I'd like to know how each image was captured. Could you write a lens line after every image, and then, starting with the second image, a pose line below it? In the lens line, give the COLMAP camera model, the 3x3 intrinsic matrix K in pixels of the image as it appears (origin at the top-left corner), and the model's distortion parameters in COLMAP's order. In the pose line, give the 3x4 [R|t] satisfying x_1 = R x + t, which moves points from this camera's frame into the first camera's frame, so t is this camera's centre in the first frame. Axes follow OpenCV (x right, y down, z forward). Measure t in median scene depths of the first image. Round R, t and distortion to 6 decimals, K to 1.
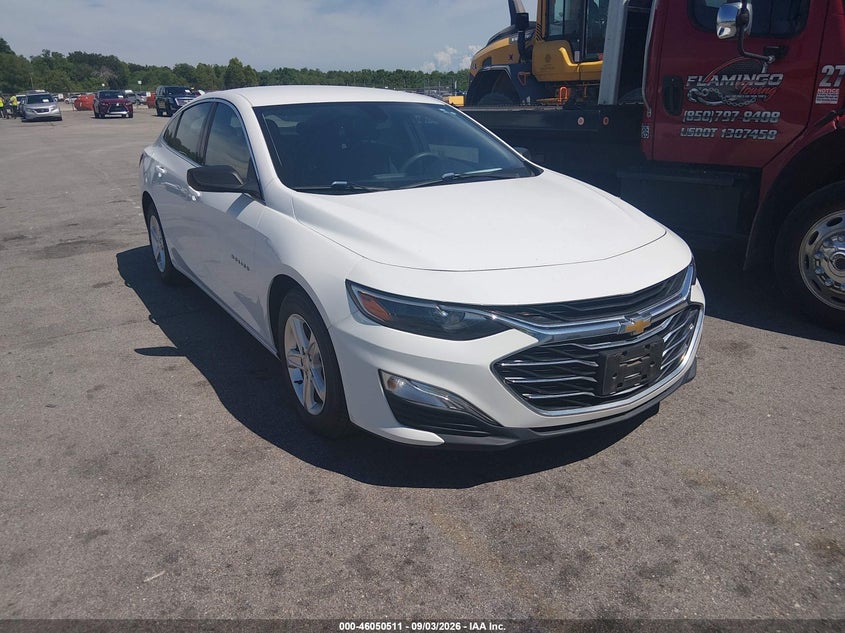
lens RADIAL K [[649.5, 0, 413.7], [0, 649.5, 315.1], [0, 0, 1]] dist [0.026013, -0.034007]
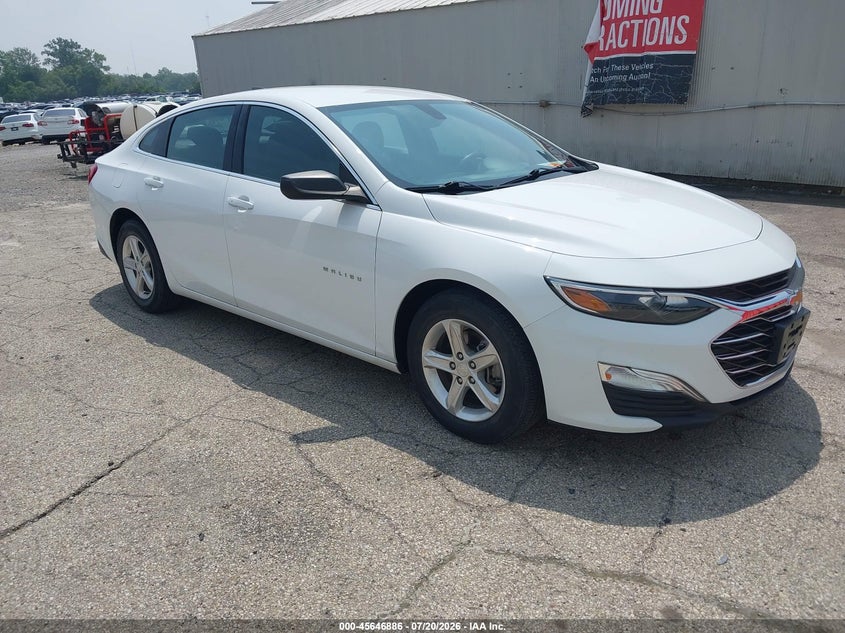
lens RADIAL K [[649.5, 0, 427.8], [0, 649.5, 312.0], [0, 0, 1]] dist [0.026013, -0.034007]
pose [[0.964488, -0.093683, 0.246955, -0.418103], [0.098233, 0.995145, -0.006137, -0.009327], [-0.245181, 0.030179, 0.969008, 0.074831]]
